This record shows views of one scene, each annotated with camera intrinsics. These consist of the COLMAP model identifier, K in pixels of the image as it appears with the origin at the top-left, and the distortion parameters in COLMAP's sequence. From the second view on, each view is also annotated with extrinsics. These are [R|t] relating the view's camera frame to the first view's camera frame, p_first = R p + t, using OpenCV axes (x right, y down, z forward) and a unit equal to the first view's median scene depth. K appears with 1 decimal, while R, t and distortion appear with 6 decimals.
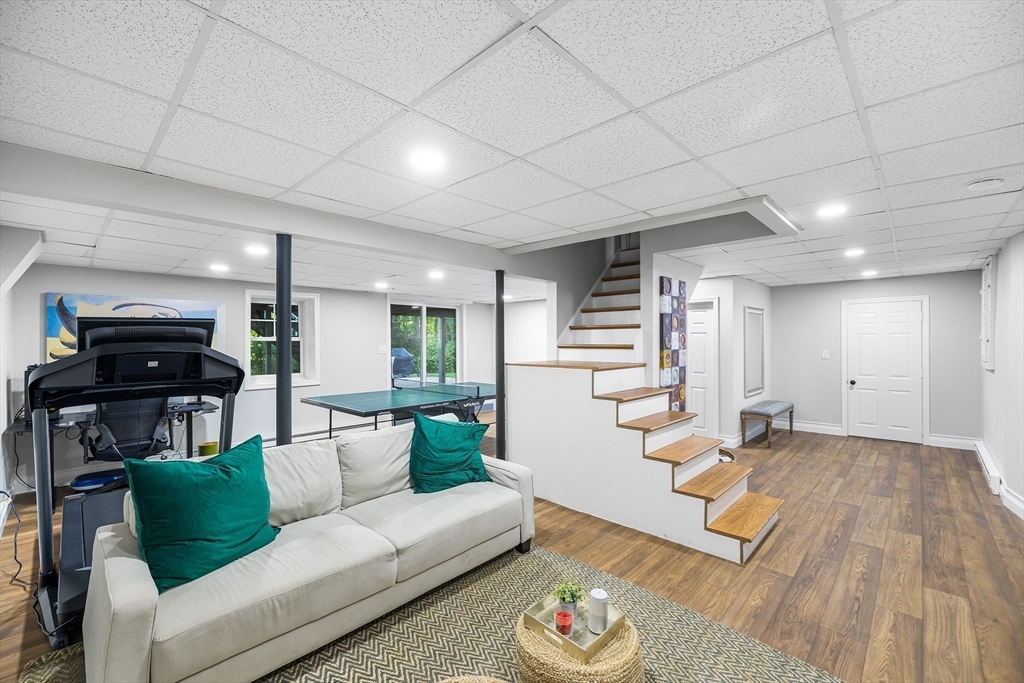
lens RADIAL K [[431.2, 0, 508.9], [0, 431.2, 342.9], [0, 0, 1]] dist [0.002592, -0.000012]
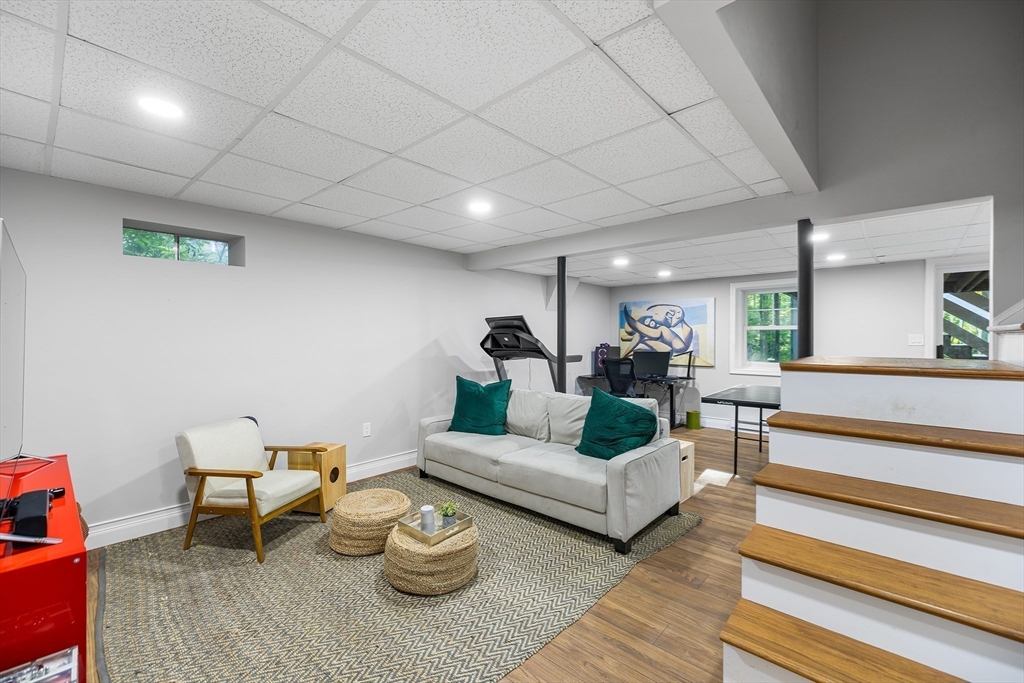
lens RADIAL K [[431.2, 0, 509.0], [0, 431.2, 339.0], [0, 0, 1]] dist [0.002592, -0.000012]
pose [[0.024393, 0.007023, -0.999678, 0.973679], [-0.003994, 0.999968, 0.006927, 0.027248], [0.999694, 0.003824, 0.024420, 0.764698]]
